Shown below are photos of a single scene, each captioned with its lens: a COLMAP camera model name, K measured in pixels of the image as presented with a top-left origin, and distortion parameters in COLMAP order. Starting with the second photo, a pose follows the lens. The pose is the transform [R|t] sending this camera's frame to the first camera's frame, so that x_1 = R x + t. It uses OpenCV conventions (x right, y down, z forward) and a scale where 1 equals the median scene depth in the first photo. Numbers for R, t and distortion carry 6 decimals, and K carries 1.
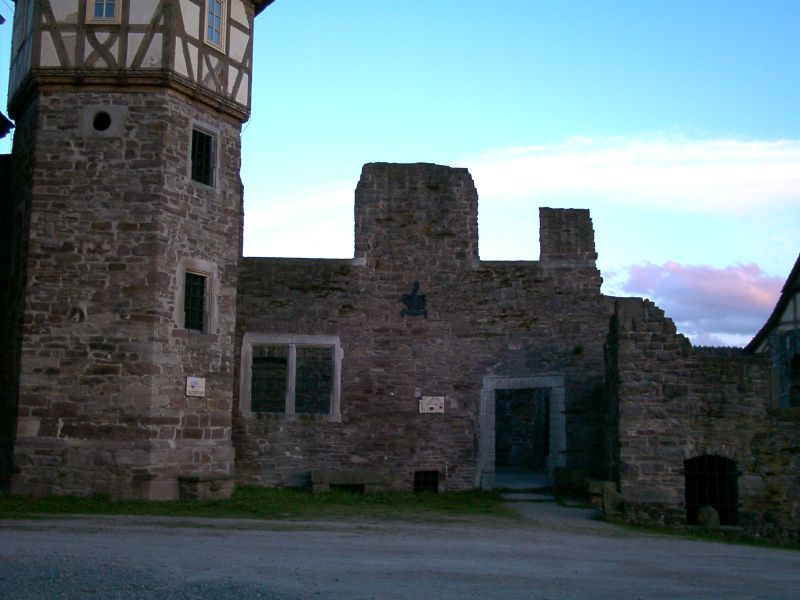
lens RADIAL K [[947.3, 0, 400.0], [0, 947.3, 300.0], [0, 0, 1]] dist [-0.129793, -0.006856]
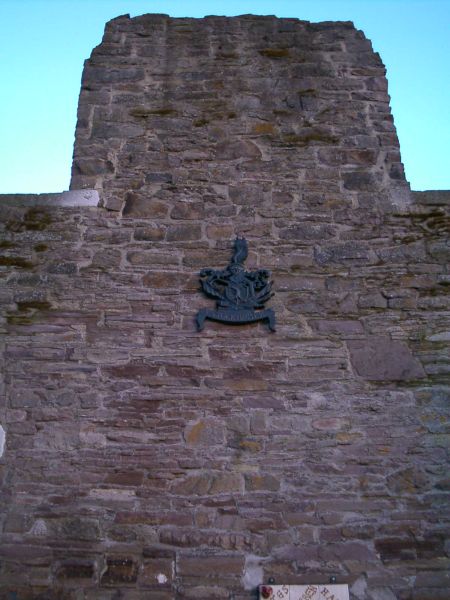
lens RADIAL K [[722.6, 0, 225.0], [0, 722.6, 300.0], [0, 0, 1]] dist [-0.085089, 0.028509]
pose [[0.998422, -0.041002, -0.038360, 0.021583], [0.024419, 0.932281, -0.360910, 0.097578], [0.050560, 0.359404, 0.931811, 0.763558]]
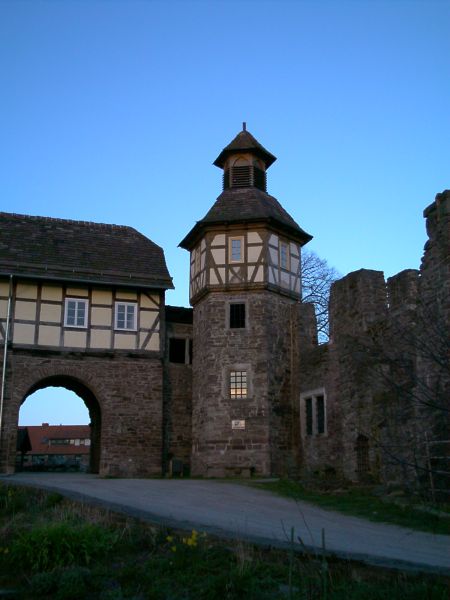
lens RADIAL K [[722.6, 0, 225.0], [0, 722.6, 300.0], [0, 0, 1]] dist [-0.085089, 0.028509]
pose [[0.285449, -0.264621, -0.921138, 1.137009], [0.132287, 0.962805, -0.235597, 0.170367], [0.949220, -0.054604, 0.309838, 0.418923]]
